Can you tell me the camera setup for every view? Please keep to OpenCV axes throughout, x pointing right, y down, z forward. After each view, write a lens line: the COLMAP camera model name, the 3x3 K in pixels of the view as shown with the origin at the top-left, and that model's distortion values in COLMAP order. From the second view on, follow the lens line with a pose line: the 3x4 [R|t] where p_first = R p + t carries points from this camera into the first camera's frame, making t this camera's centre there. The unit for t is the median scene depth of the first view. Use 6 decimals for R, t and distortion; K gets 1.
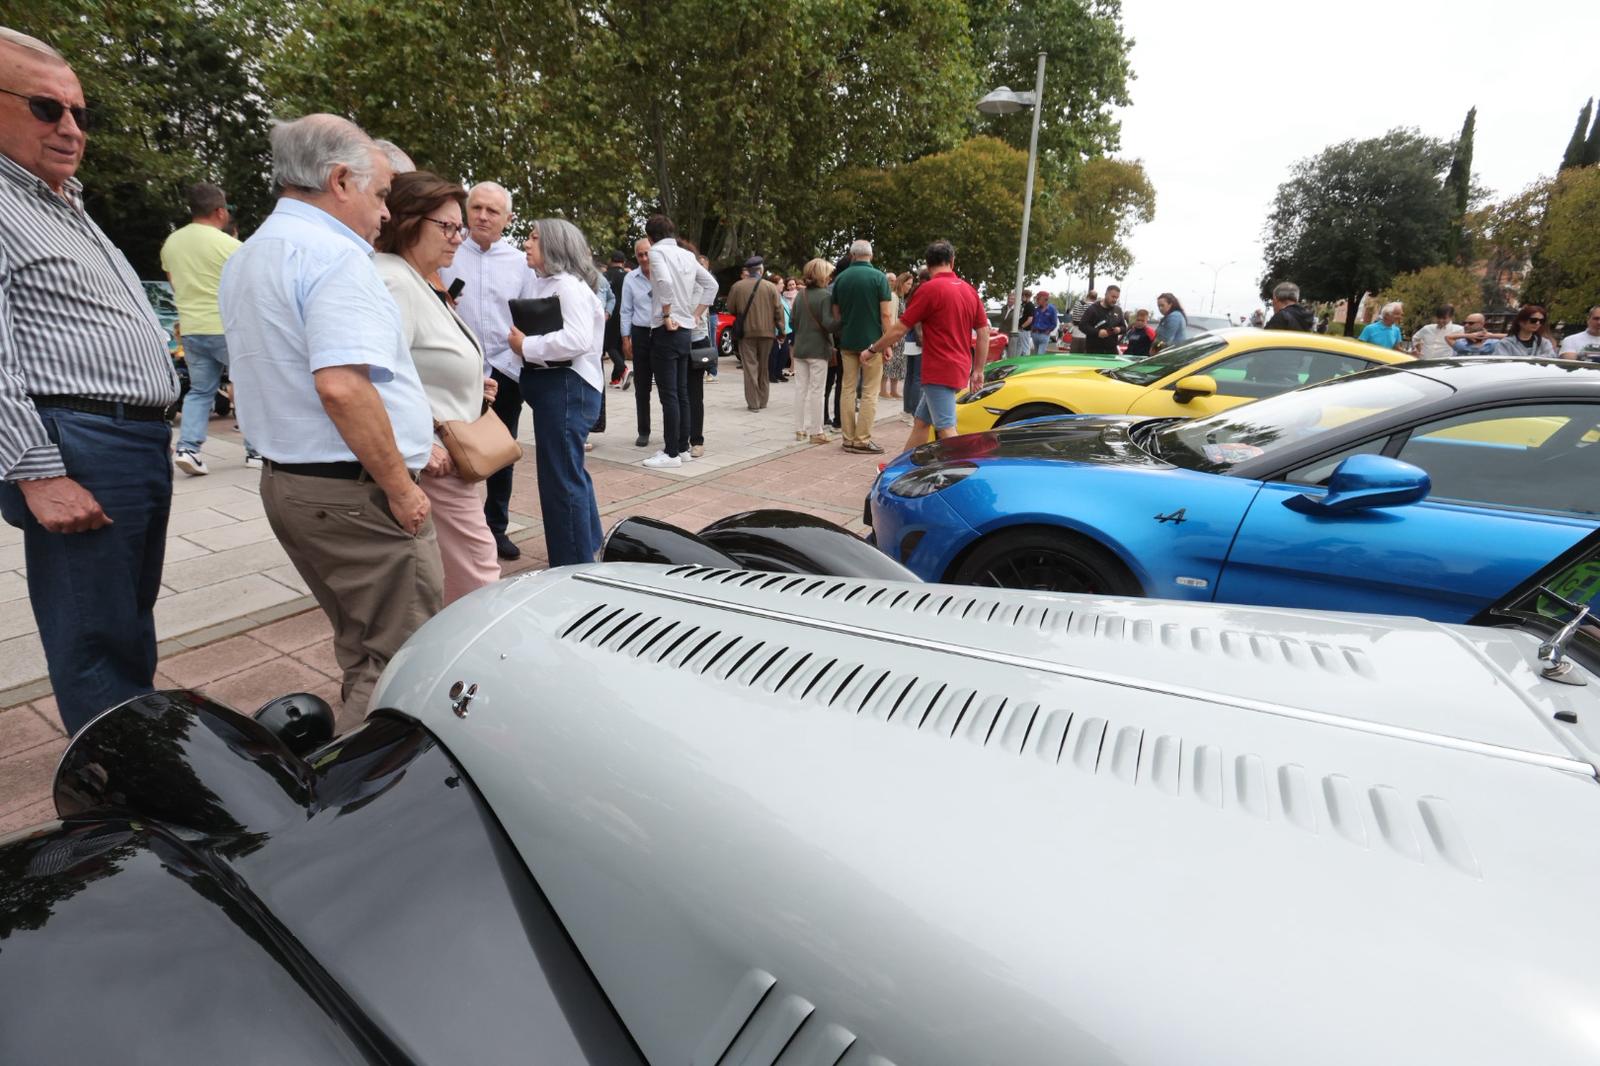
lens RADIAL K [[709.6, 0, 799.0], [0, 709.6, 525.8], [0, 0, 1]] dist [-0.063173, 0.017593]
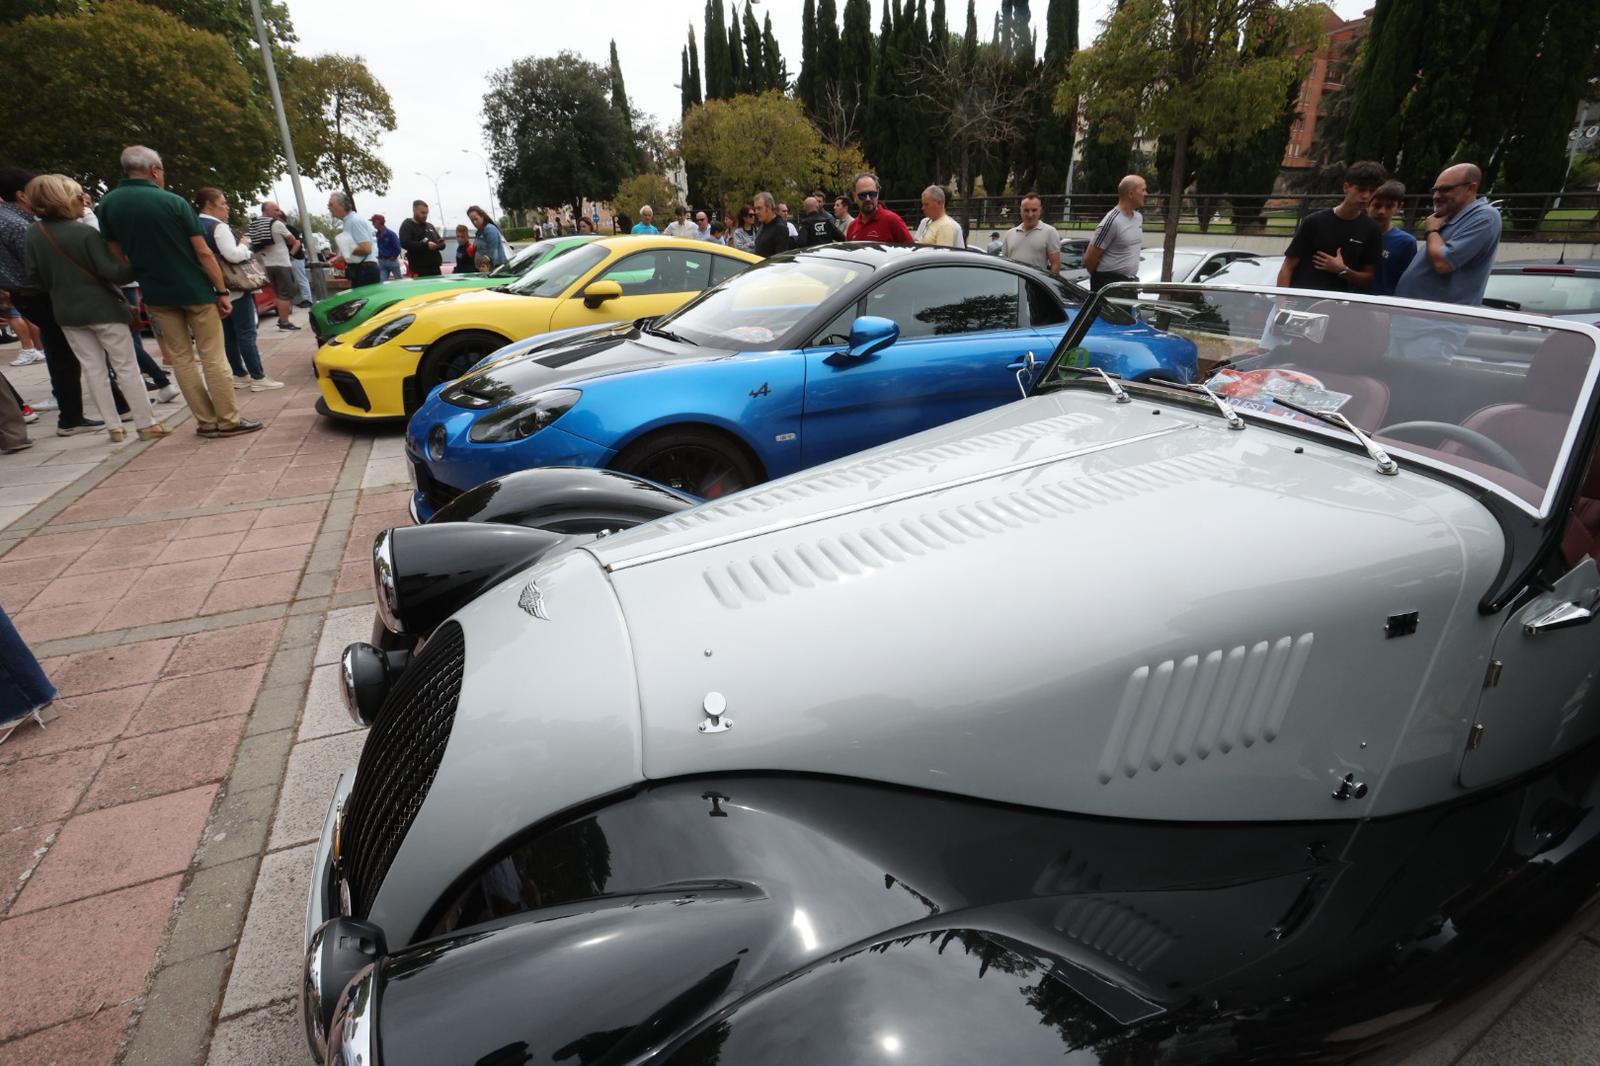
lens RADIAL K [[709.6, 0, 799.0], [0, 709.6, 525.8], [0, 0, 1]] dist [-0.063173, 0.017593]
pose [[0.574716, -0.348339, 0.740514, -0.049763], [0.264946, 0.935349, 0.234364, -0.007218], [-0.774277, 0.061503, 0.629851, 0.018128]]
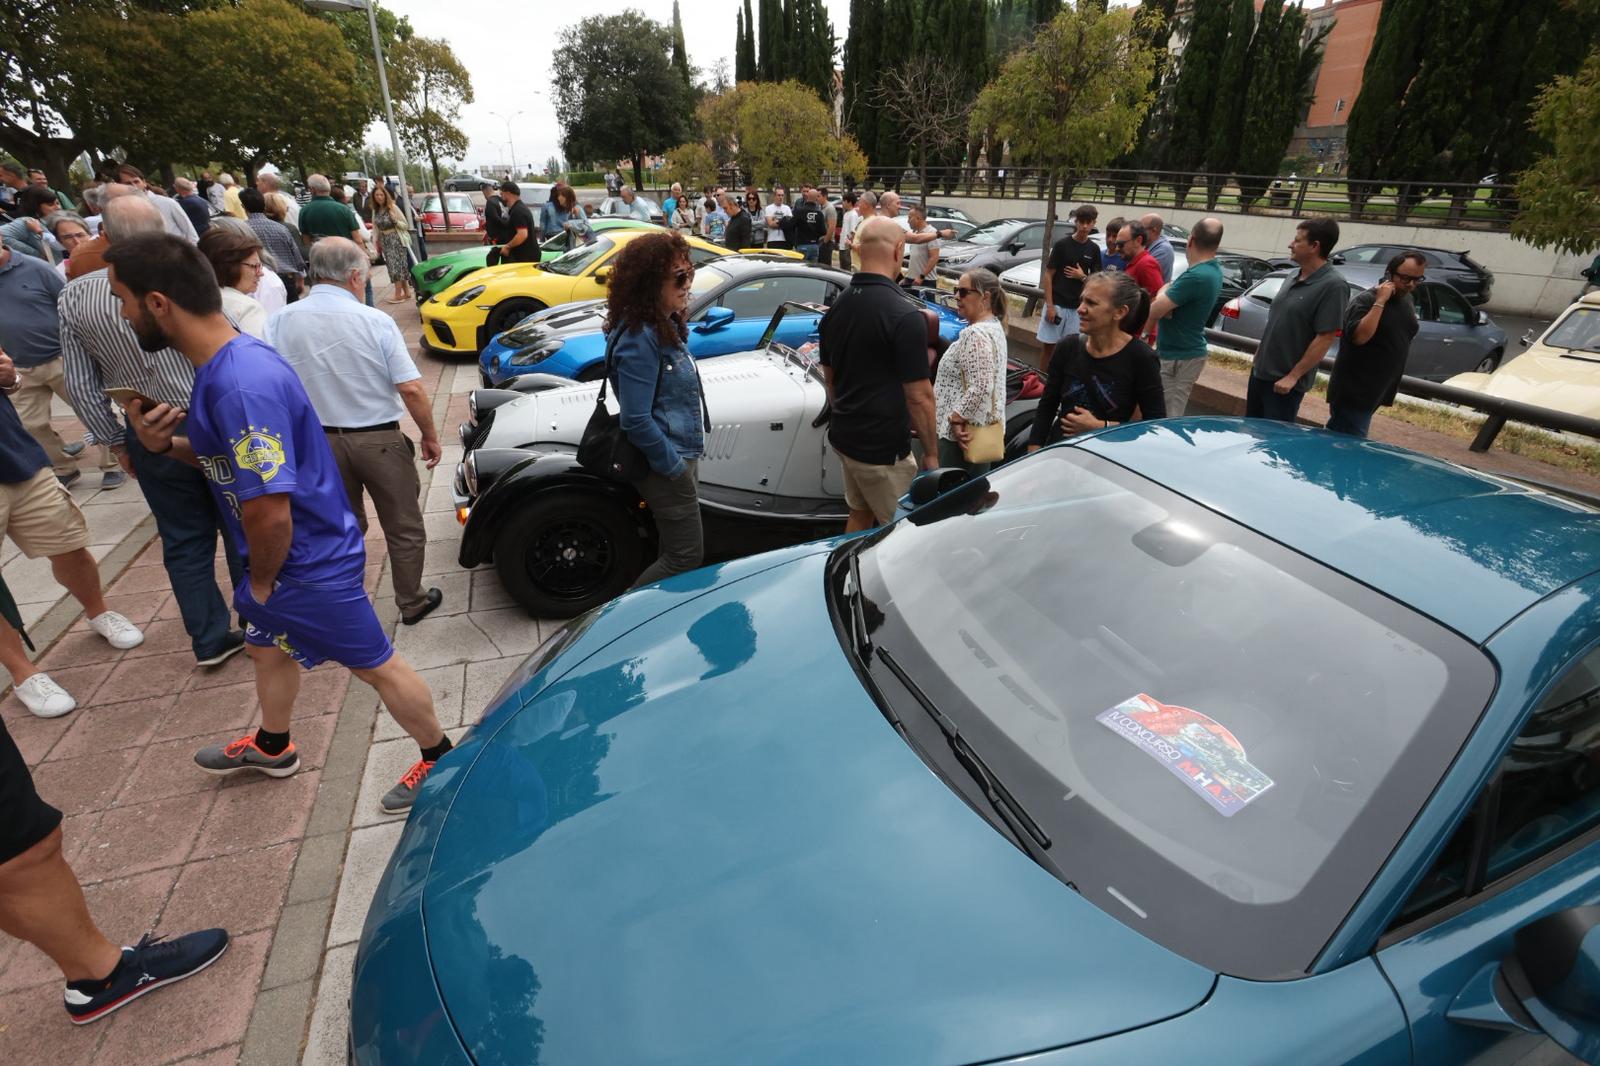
lens RADIAL K [[699.2, 0, 792.8], [0, 699.2, 520.4], [0, 0, 1]] dist [-0.062407, 0.019062]
pose [[0.648843, -0.354899, 0.673090, -0.110604], [0.228081, 0.934608, 0.272924, 0.000567], [-0.725935, -0.023566, 0.687359, -0.112565]]
